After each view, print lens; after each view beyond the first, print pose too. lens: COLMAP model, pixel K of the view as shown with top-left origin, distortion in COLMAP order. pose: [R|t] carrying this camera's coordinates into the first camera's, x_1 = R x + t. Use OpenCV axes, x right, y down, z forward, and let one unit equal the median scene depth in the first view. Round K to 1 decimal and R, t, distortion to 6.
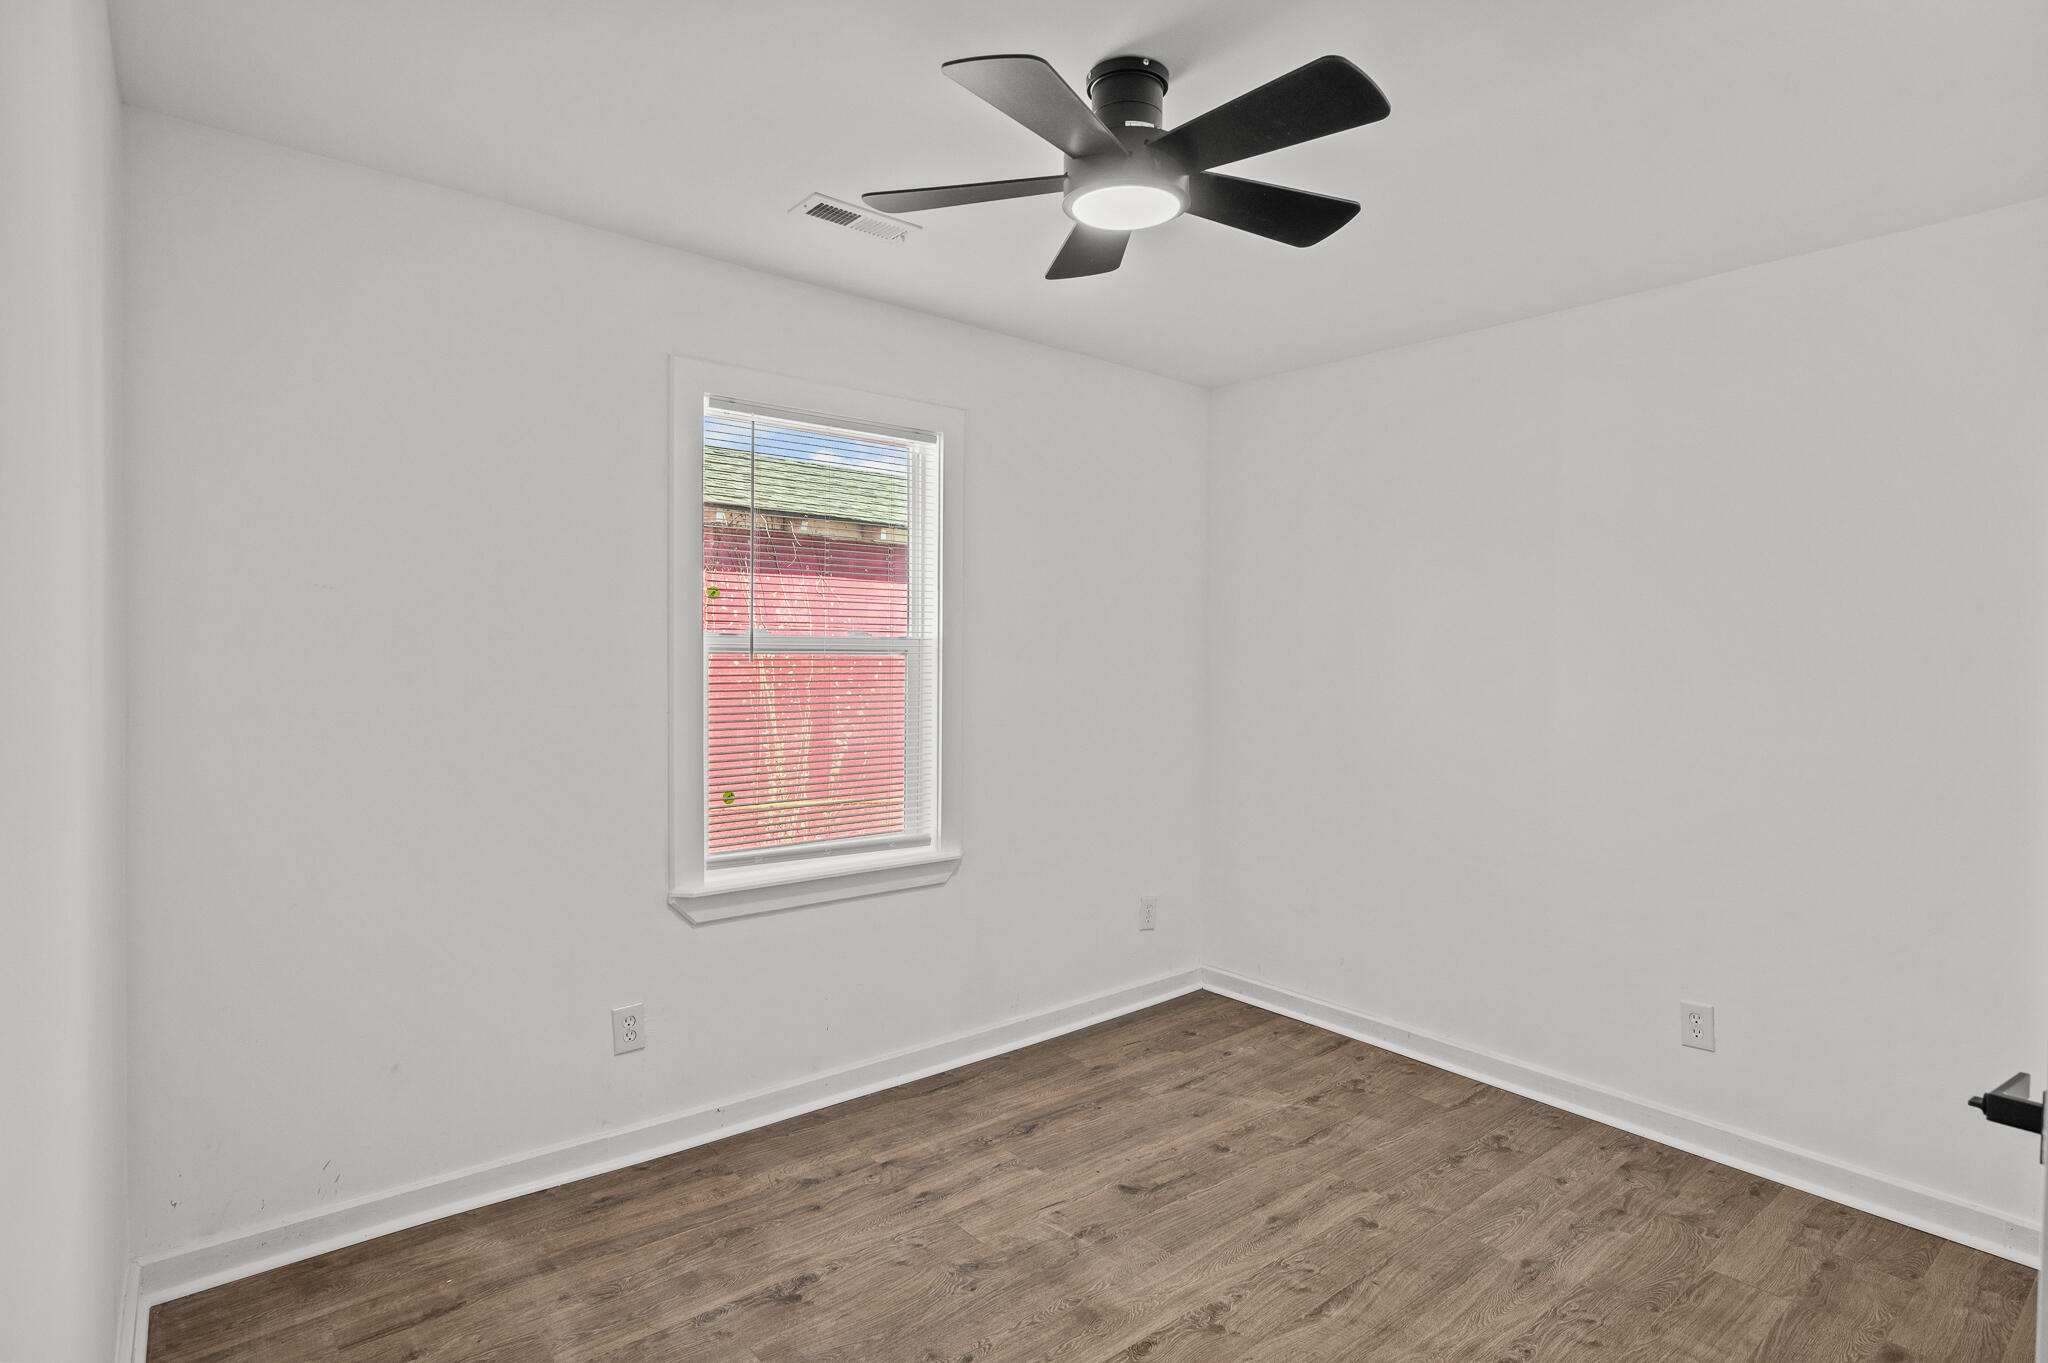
lens RADIAL K [[1044.9, 0, 1024.4], [0, 1044.9, 676.5], [0, 0, 1]] dist [-0.001033, 0.000211]
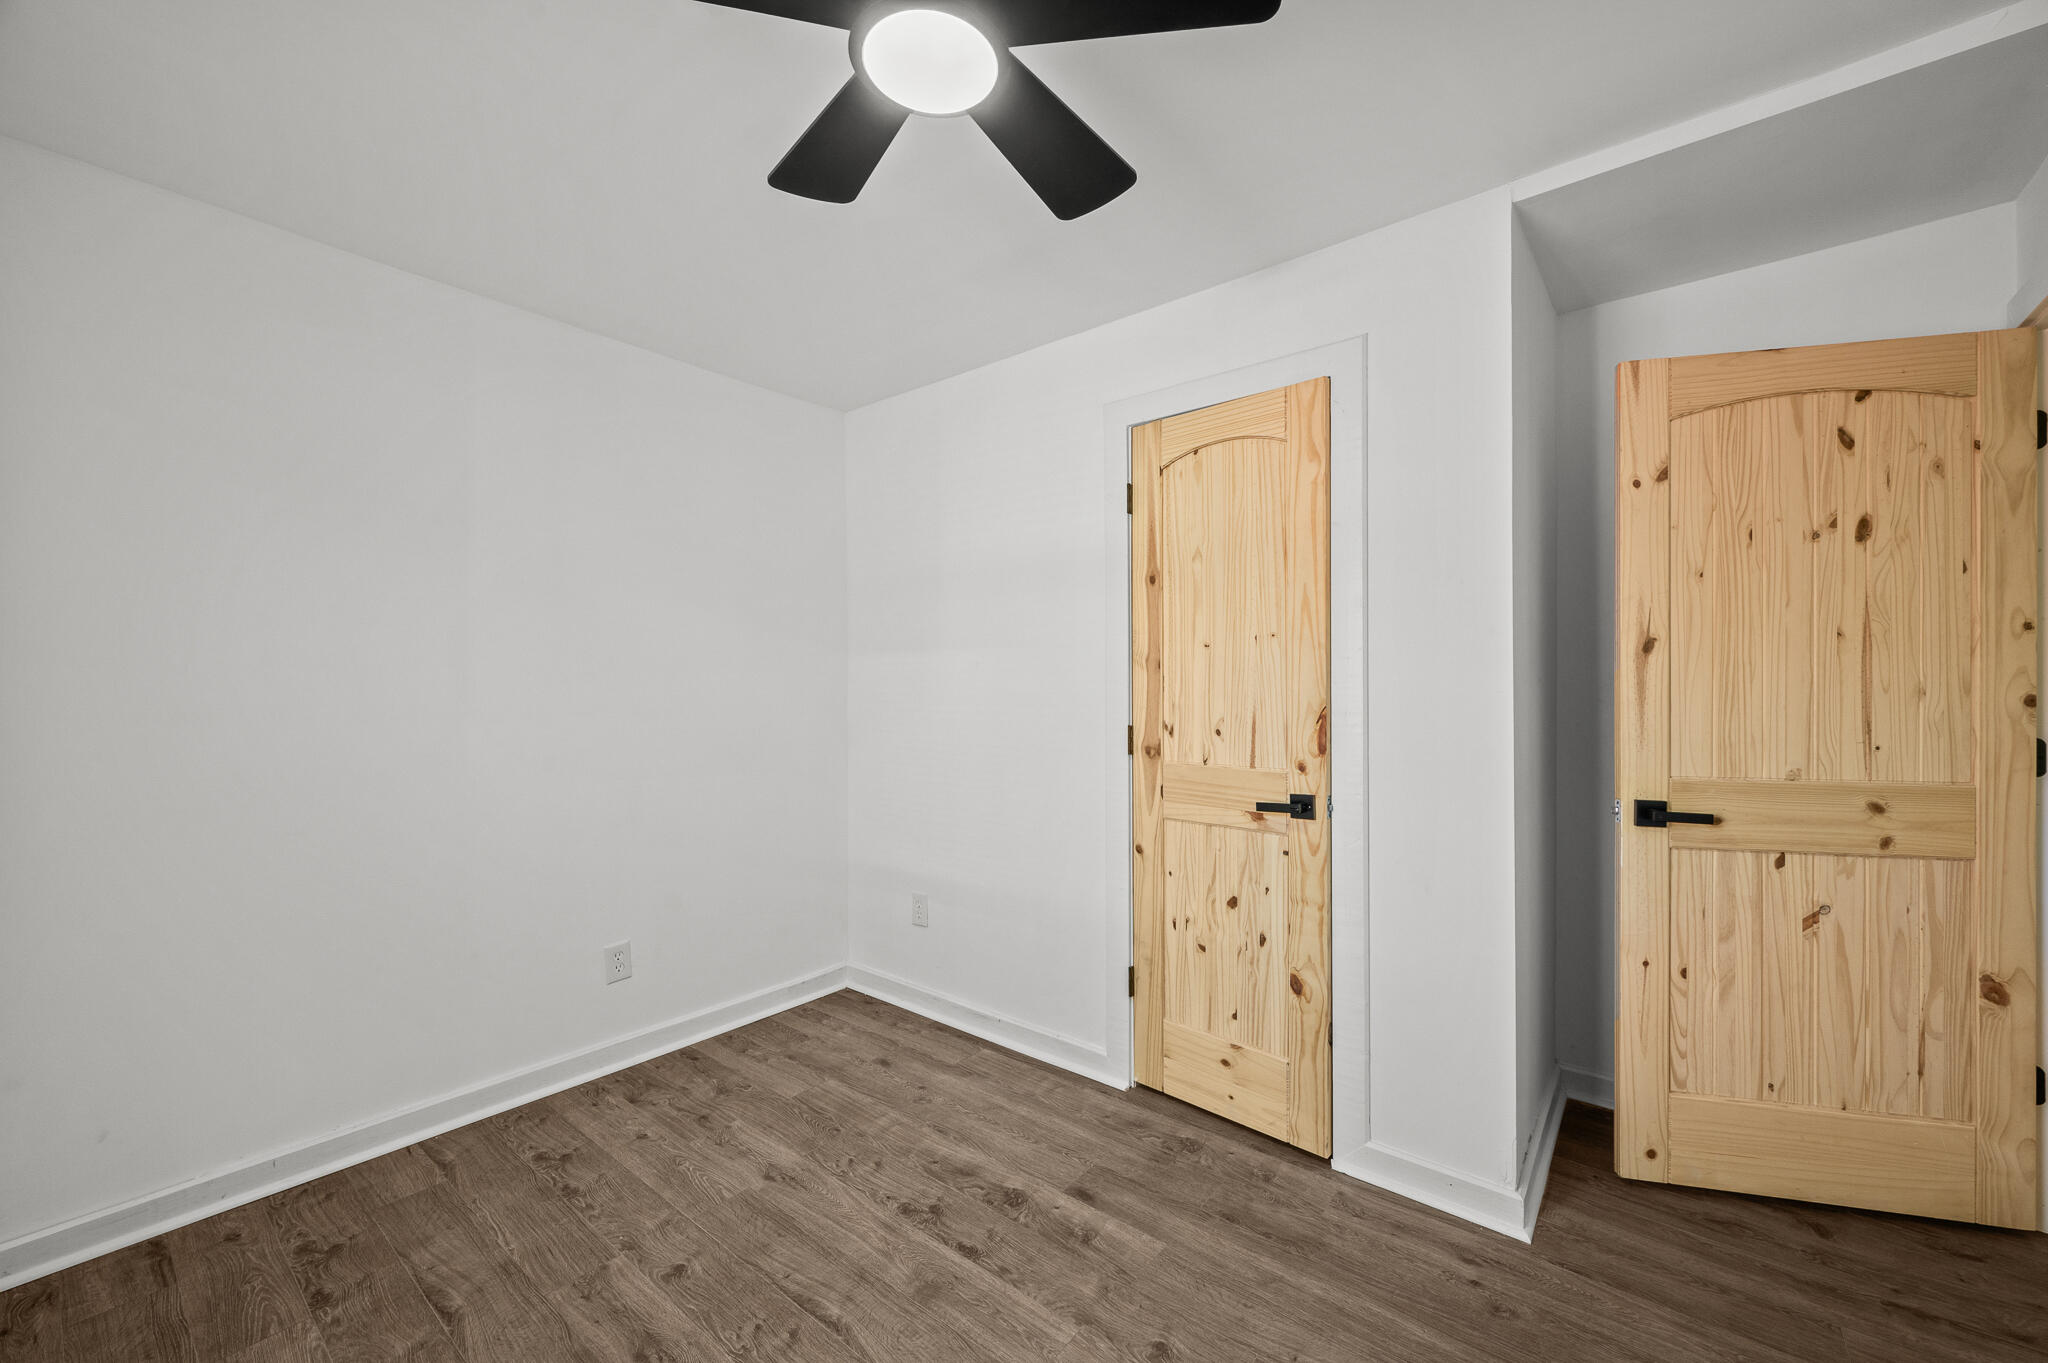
lens RADIAL K [[820.4, 0, 1023.9], [0, 820.4, 673.9], [0, 0, 1]] dist [0.001190, 0.000156]
pose [[-0.196719, -0.005525, 0.980444, -0.408699], [0.020142, 0.999750, 0.009675, 0.006087], [-0.980253, 0.021651, -0.196559, 0.804270]]
